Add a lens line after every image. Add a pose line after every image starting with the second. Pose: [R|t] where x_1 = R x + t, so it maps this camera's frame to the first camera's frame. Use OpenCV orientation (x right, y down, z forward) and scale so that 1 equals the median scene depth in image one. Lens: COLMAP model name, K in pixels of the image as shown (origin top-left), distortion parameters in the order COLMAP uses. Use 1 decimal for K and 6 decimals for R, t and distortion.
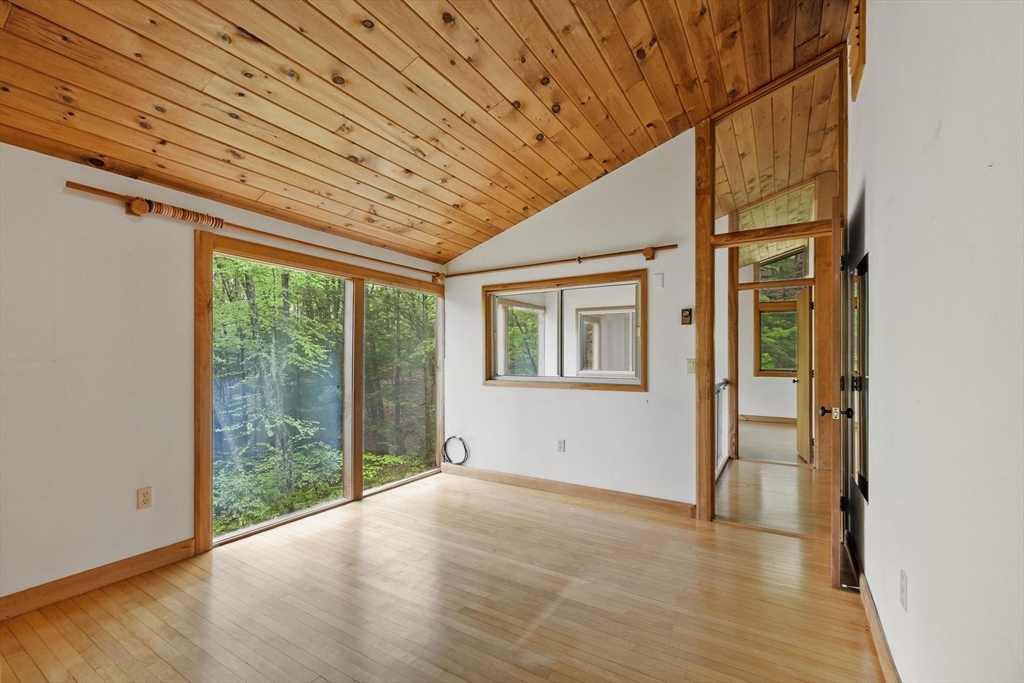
lens RADIAL K [[456.0, 0, 458.3], [0, 456.0, 356.0], [0, 0, 1]] dist [0.000384, -0.002340]
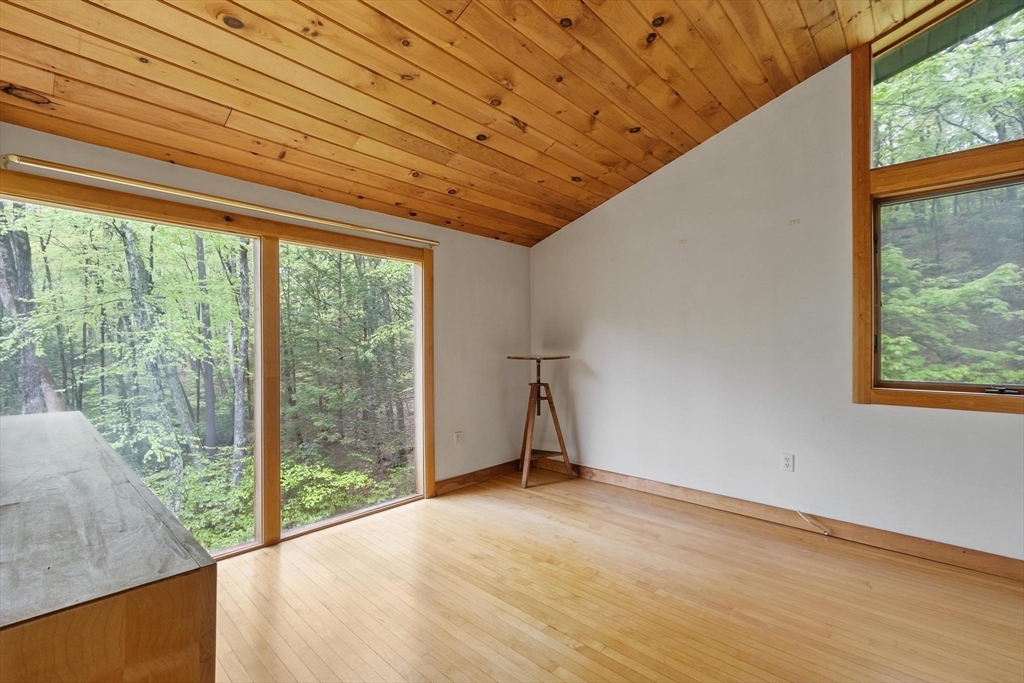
lens RADIAL K [[456.0, 0, 494.6], [0, 456.0, 345.8], [0, 0, 1]] dist [0.000384, -0.002340]
pose [[0.988997, -0.002361, -0.147916, 0.242057], [0.002474, 0.999997, 0.000581, 0.001691], [0.147914, -0.000941, 0.989000, 0.349803]]
